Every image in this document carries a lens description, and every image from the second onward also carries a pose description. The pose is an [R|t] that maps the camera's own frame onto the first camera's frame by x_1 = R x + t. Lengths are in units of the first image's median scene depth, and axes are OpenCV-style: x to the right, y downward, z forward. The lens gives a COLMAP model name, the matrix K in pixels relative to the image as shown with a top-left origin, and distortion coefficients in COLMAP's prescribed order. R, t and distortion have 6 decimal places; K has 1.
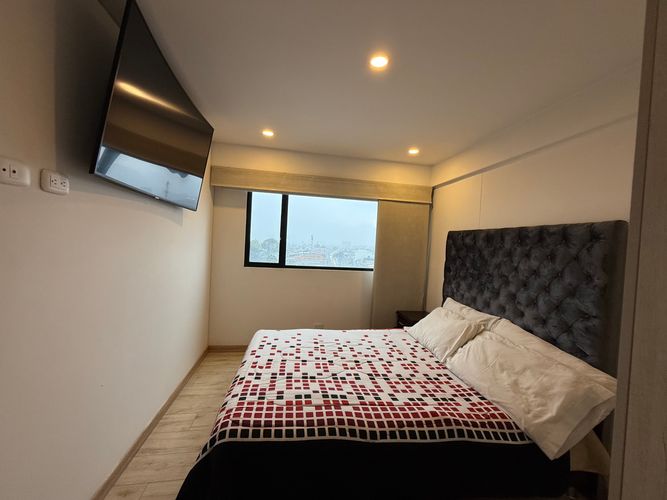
lens RADIAL K [[265.1, 0, 333.8], [0, 265.1, 251.5], [0, 0, 1]] dist [-0.000250, 0.000298]
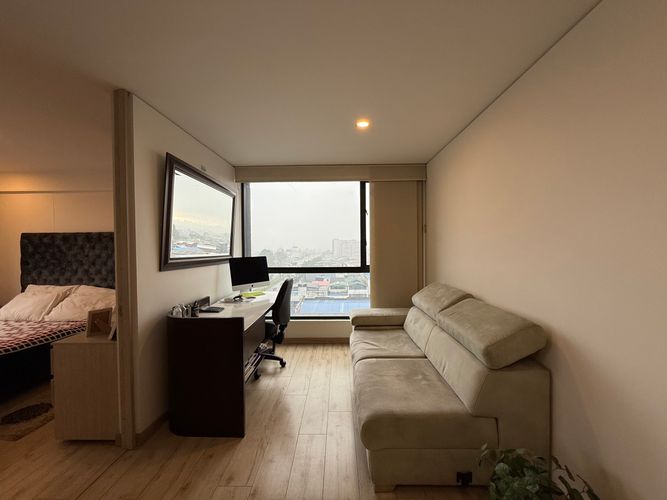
lens RADIAL K [[265.1, 0, 332.8], [0, 265.1, 250.9], [0, 0, 1]] dist [-0.000250, 0.000298]
pose [[0.194803, -0.066636, 0.978576, -0.671205], [0.048590, 0.997120, 0.058226, 0.007808], [-0.979638, 0.036206, 0.197480, -0.890391]]
